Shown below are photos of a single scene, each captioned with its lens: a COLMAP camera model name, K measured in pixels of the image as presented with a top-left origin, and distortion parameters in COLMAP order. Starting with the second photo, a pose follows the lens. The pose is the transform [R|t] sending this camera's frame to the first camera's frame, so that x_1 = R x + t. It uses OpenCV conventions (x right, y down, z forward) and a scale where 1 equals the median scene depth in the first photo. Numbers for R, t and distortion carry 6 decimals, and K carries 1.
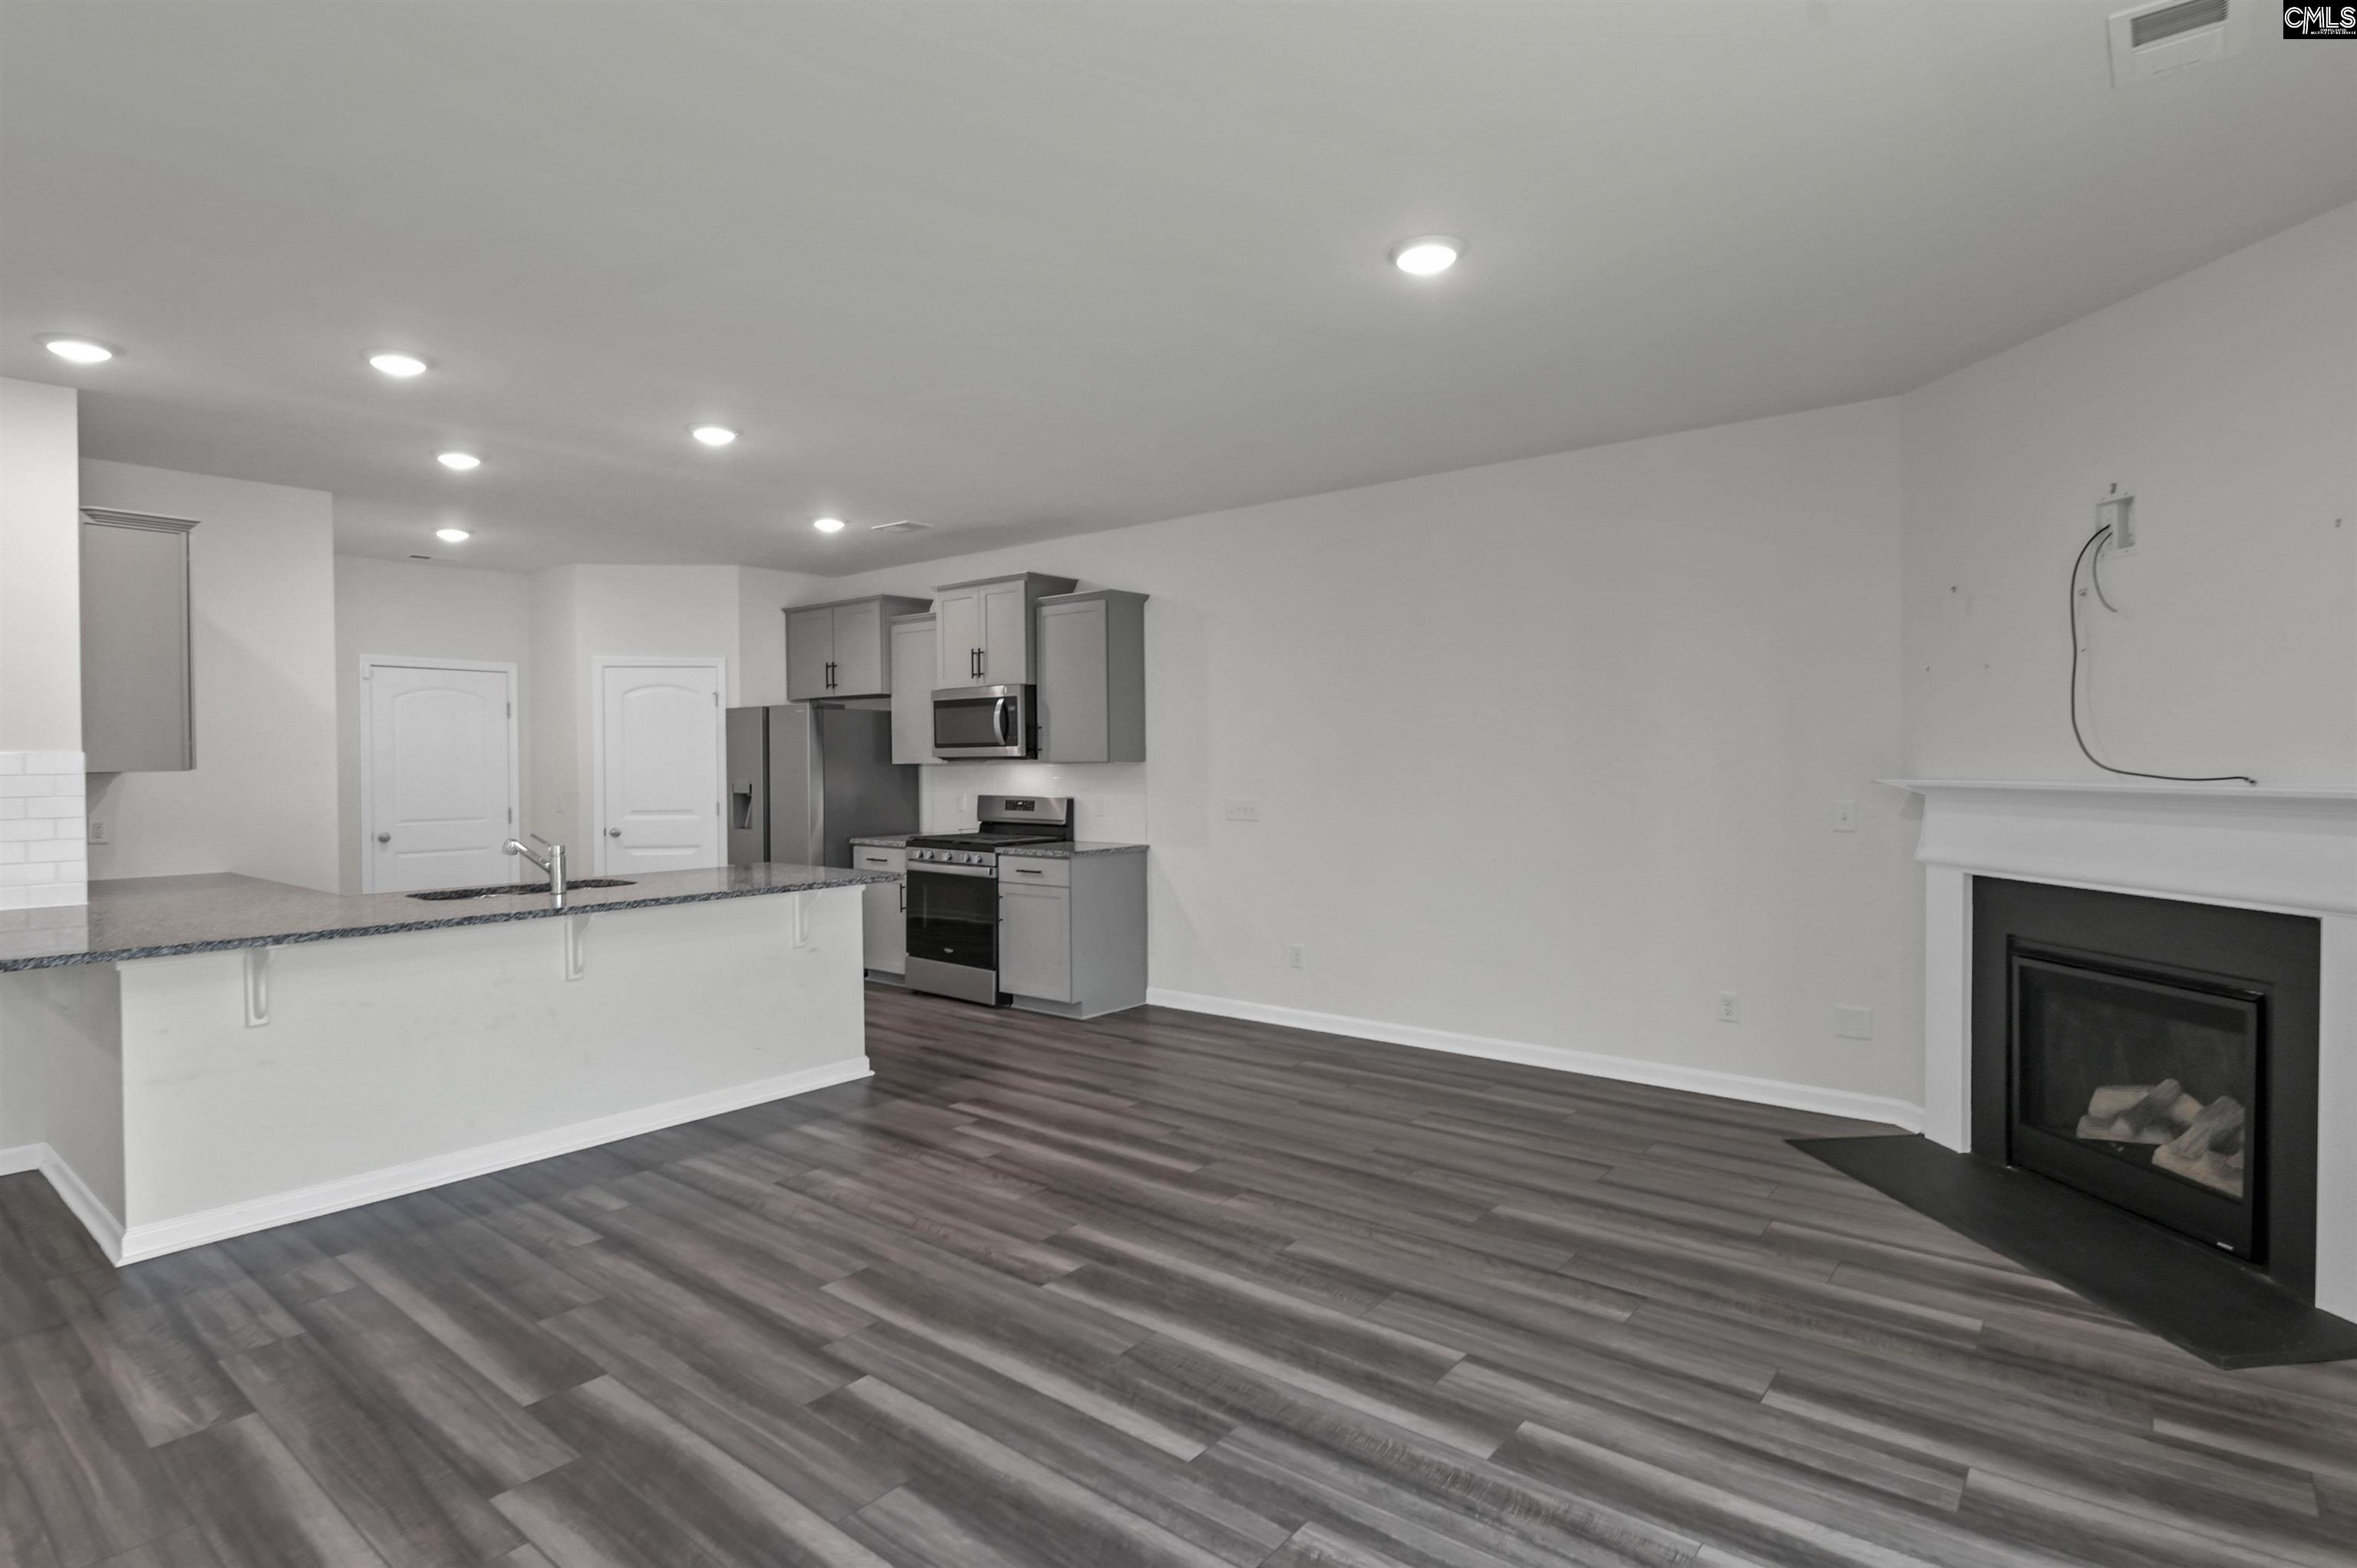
lens RADIAL K [[1162.4, 0, 1243.7], [0, 1162.4, 772.1], [0, 0, 1]] dist [0.002257, -0.005557]
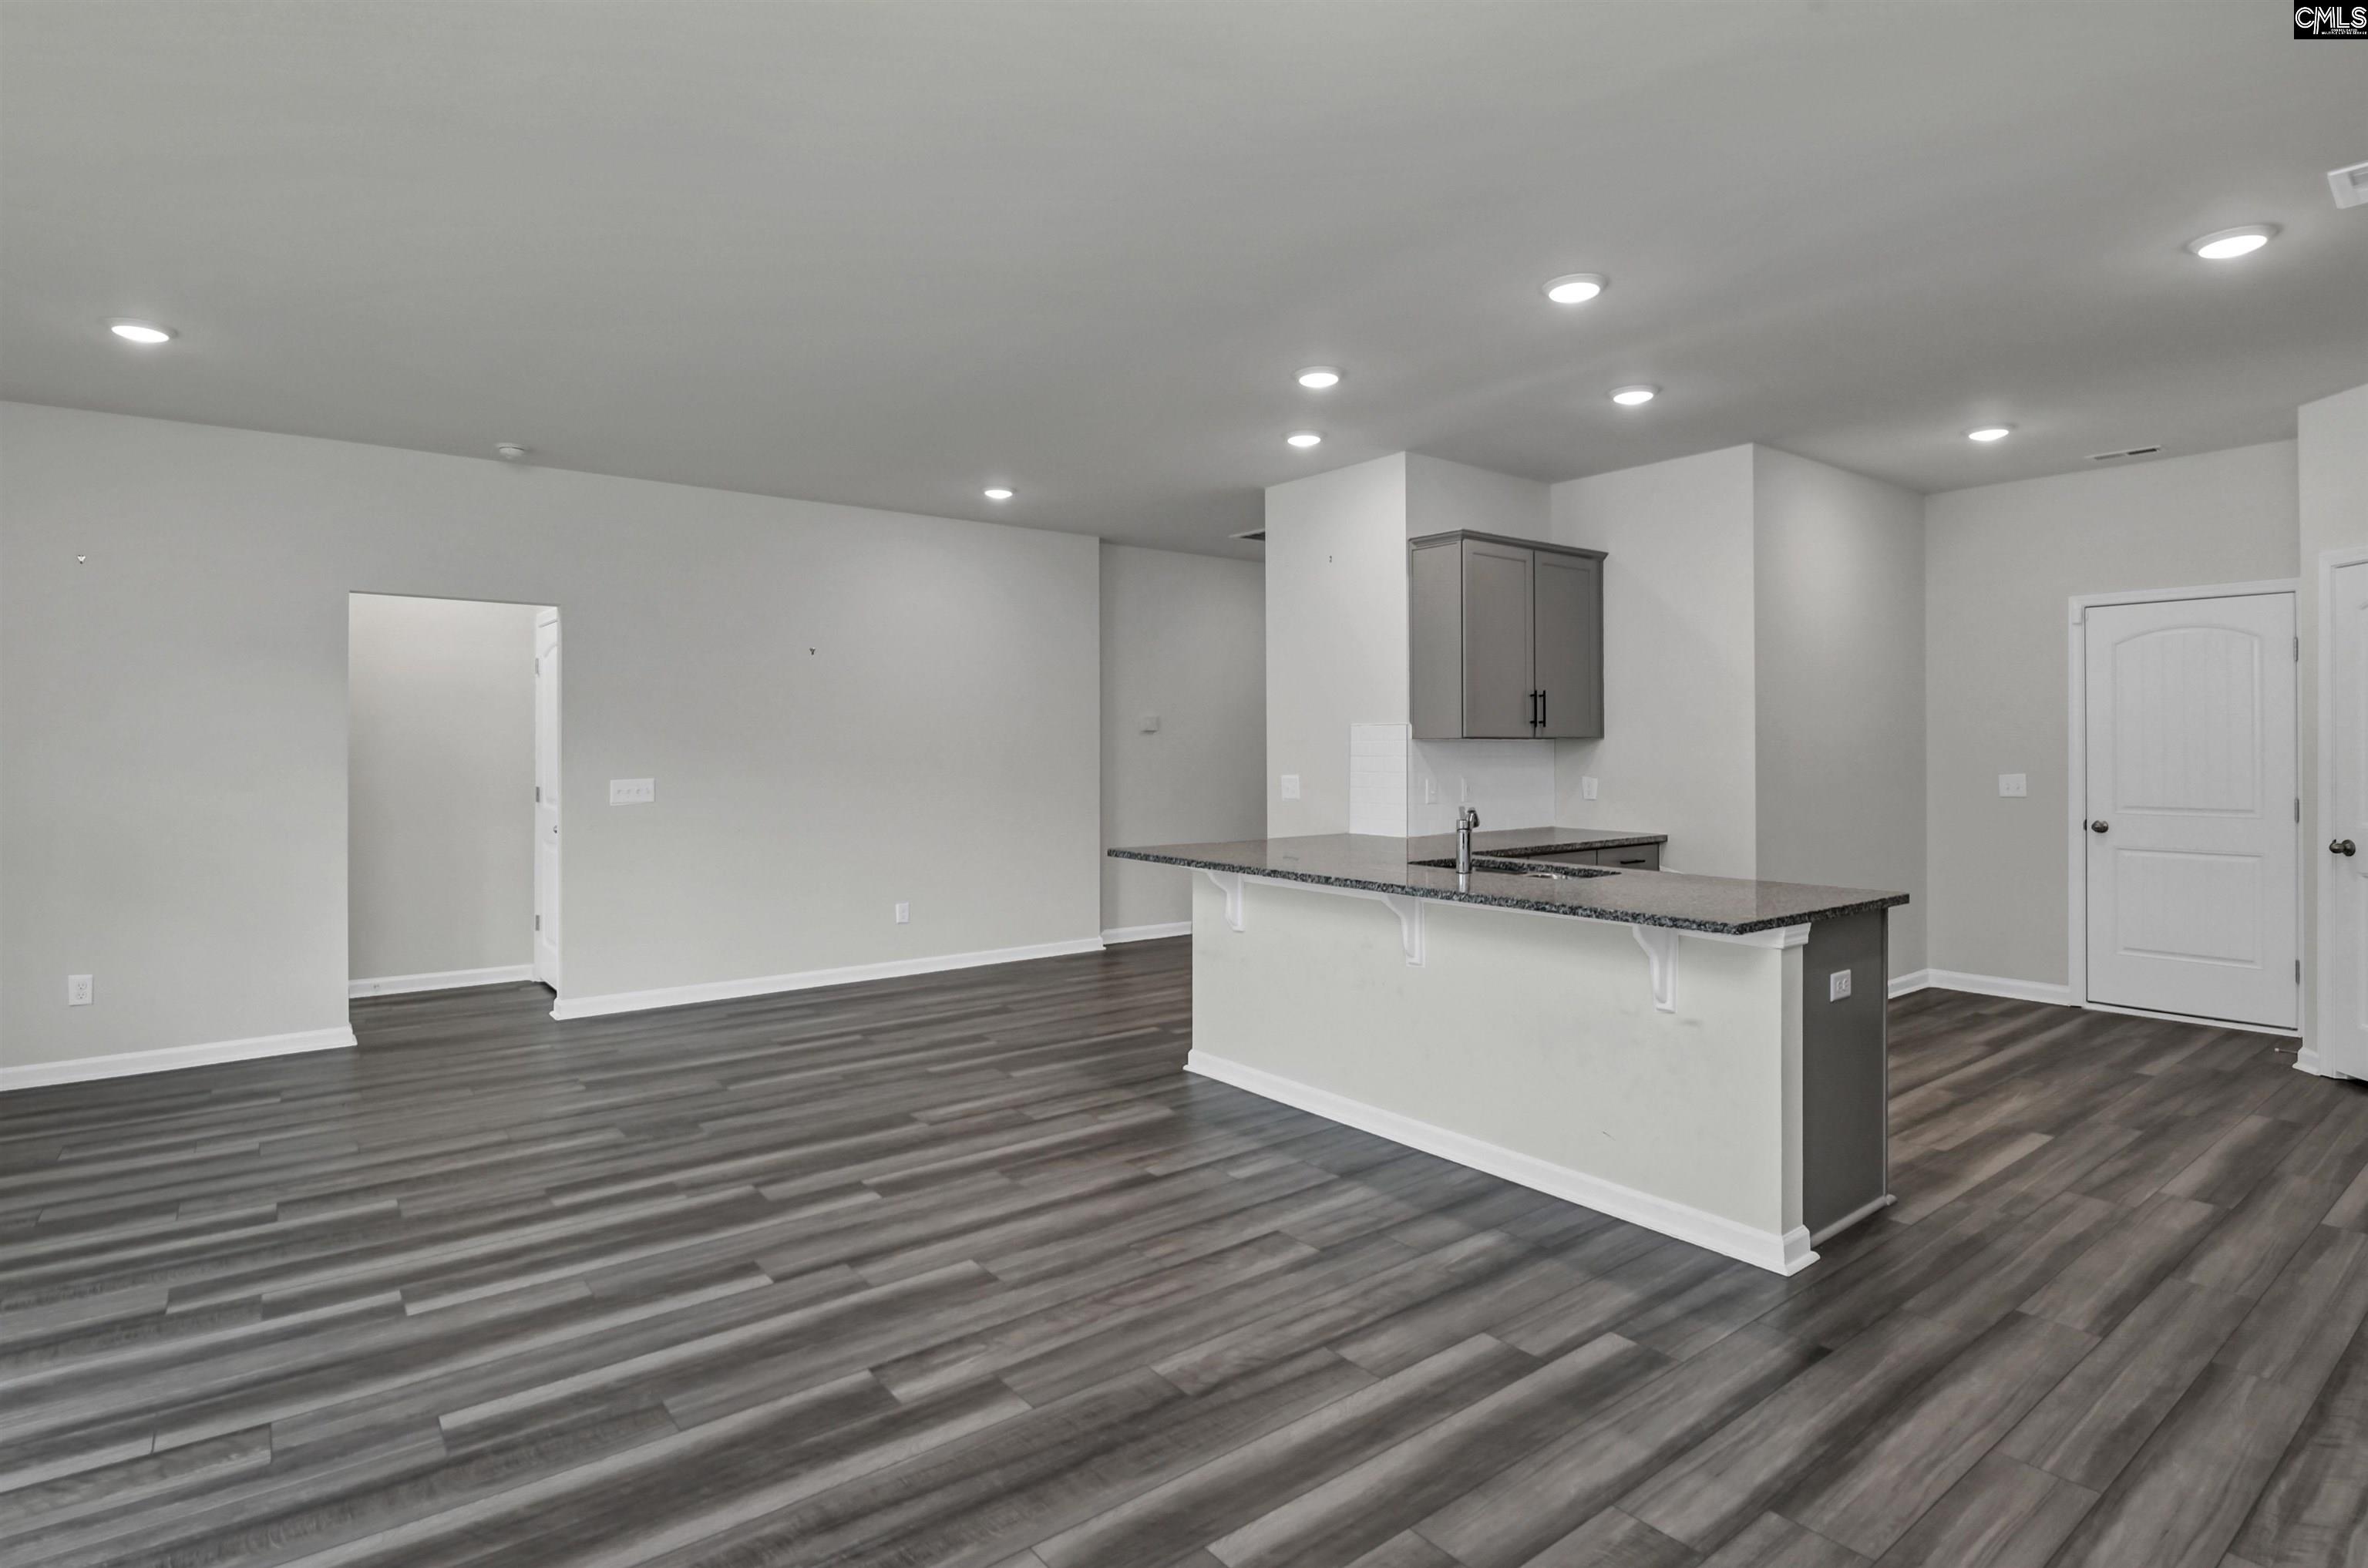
lens RADIAL K [[1246.9, 0, 1089.1], [0, 1246.9, 747.5], [0, 0, 1]] dist [-0.010373, -0.000140]
pose [[-0.320395, 0.010611, -0.947225, 0.372183], [-0.004840, 0.999906, 0.012839, -0.004997], [0.947272, 0.008698, -0.320313, 0.882350]]
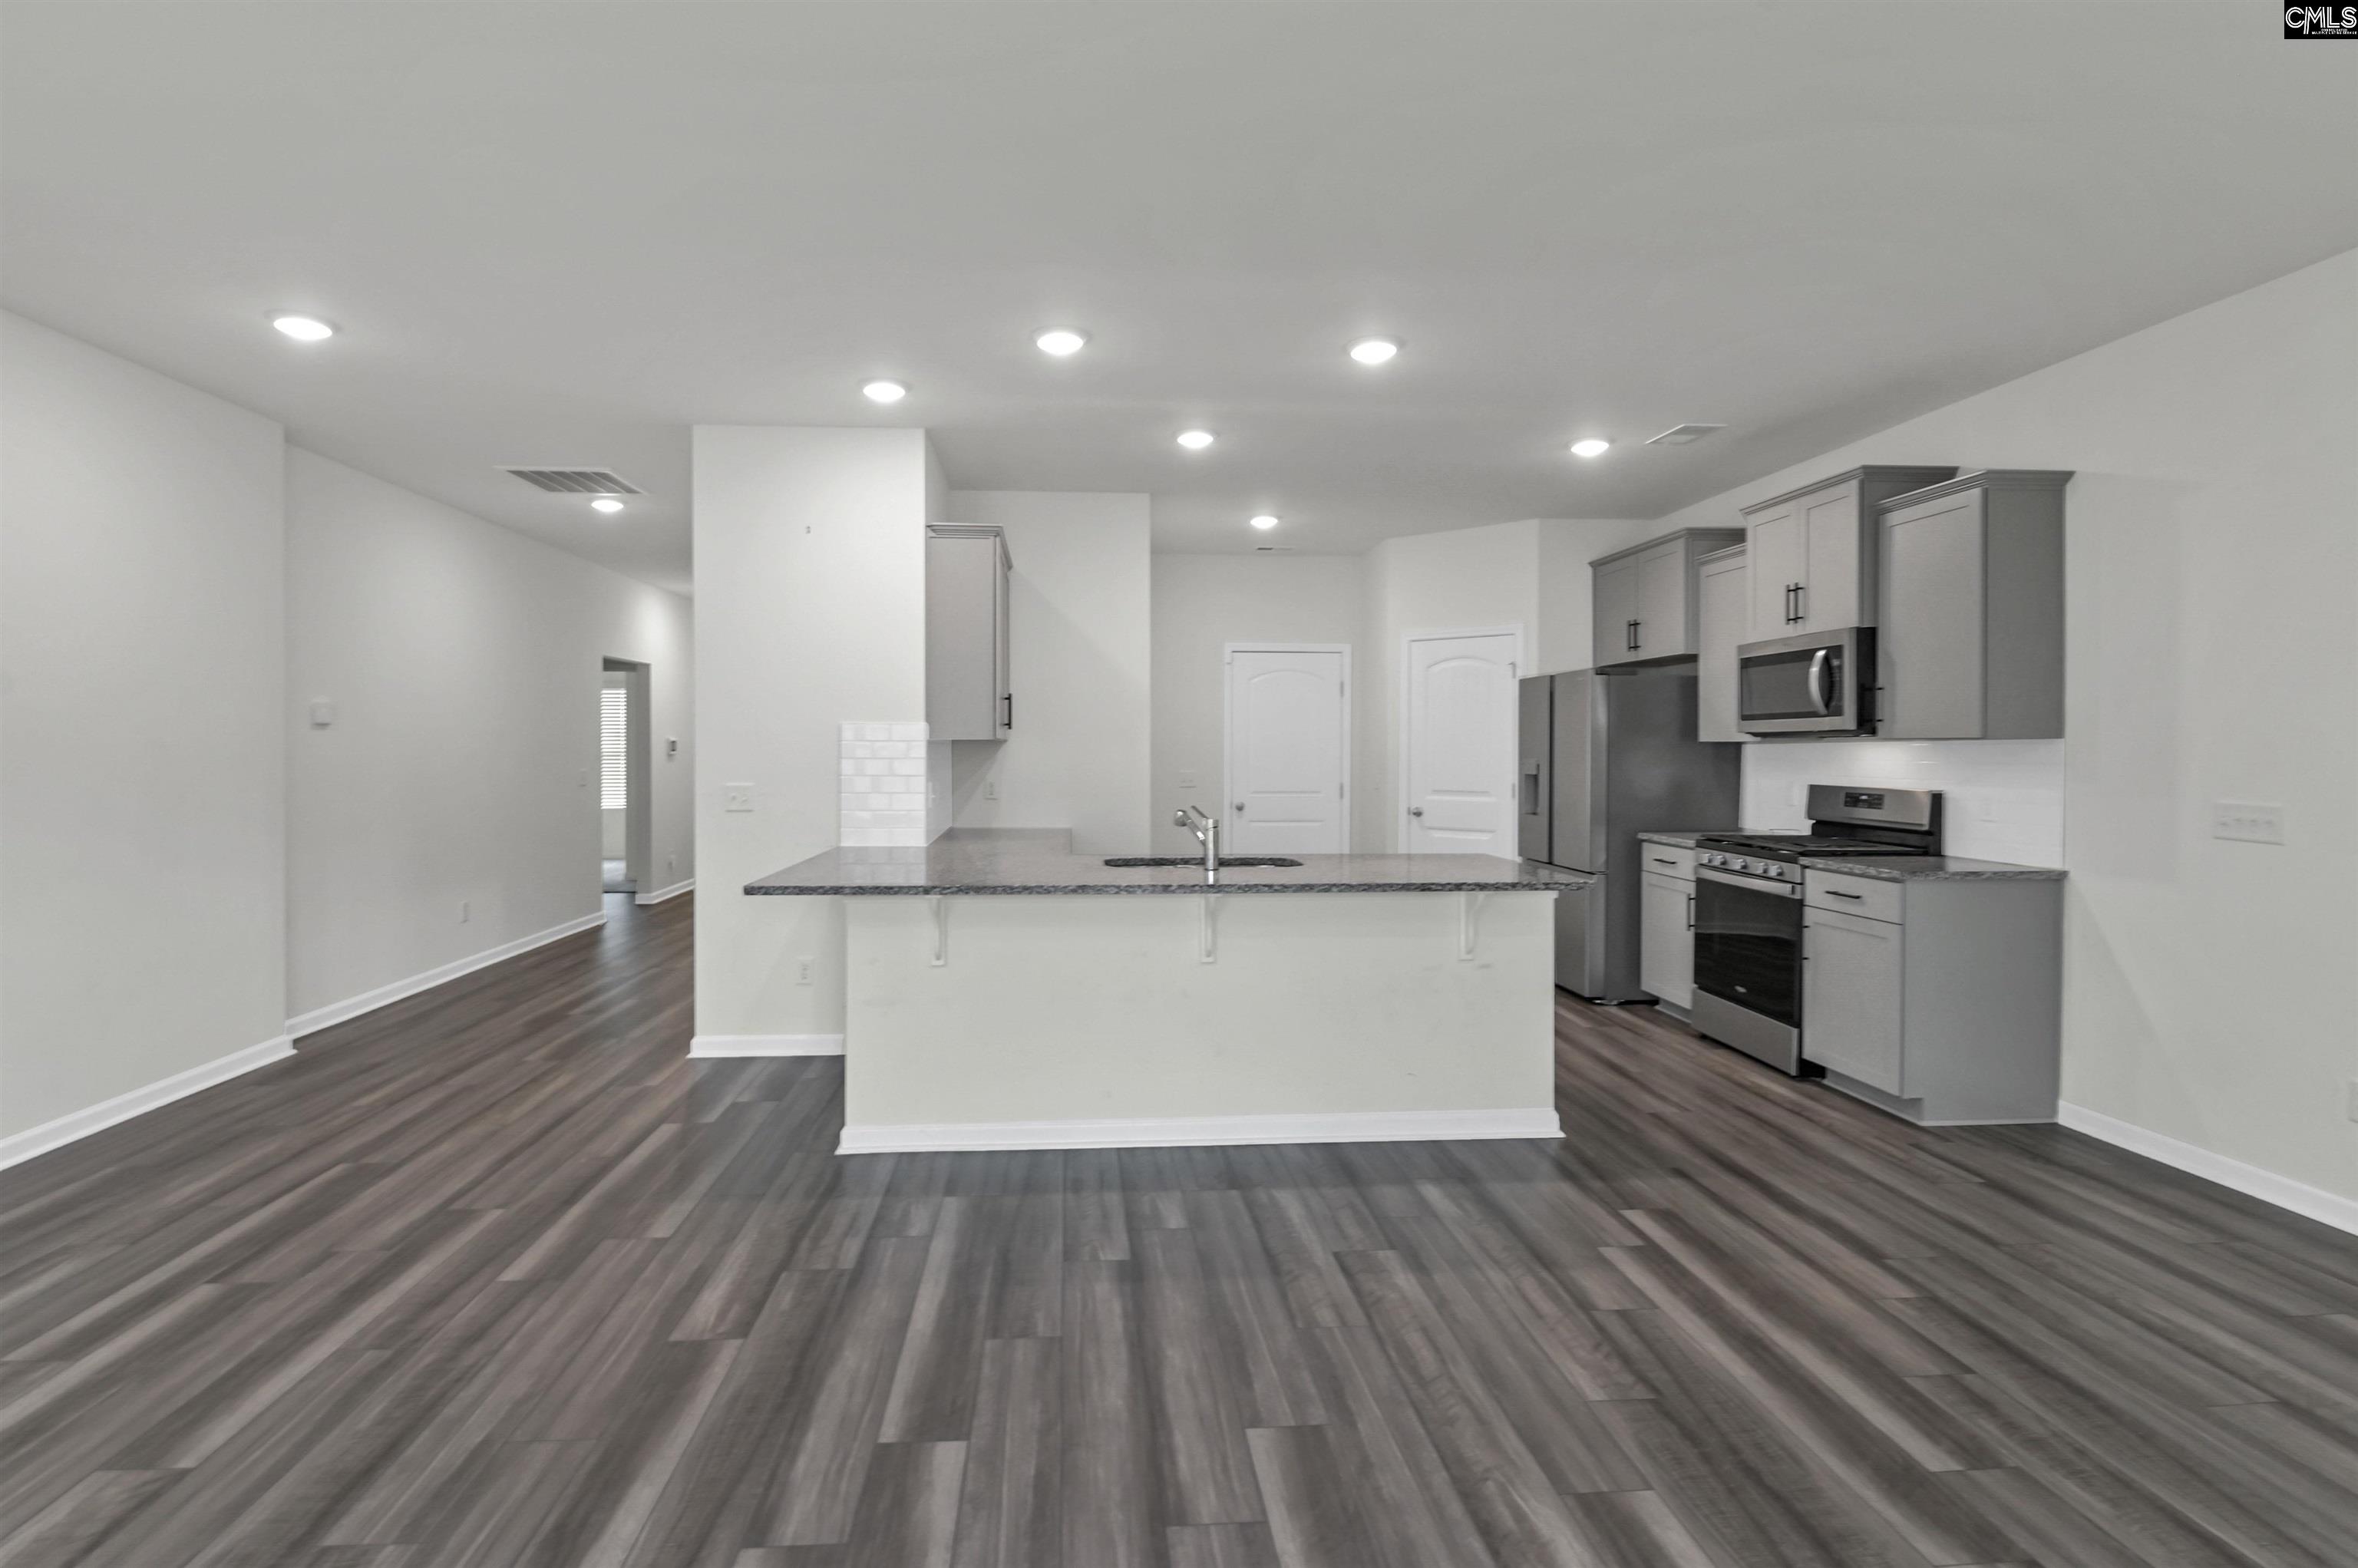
lens RADIAL K [[1196.7, 0, 1183.8], [0, 1196.7, 761.6], [0, 0, 1]] dist [0.003481, -0.011353]
pose [[0.666180, 0.016070, -0.745618, 0.105193], [-0.015153, 0.999853, 0.008011, 0.007544], [0.745637, 0.005962, 0.666325, 0.282786]]
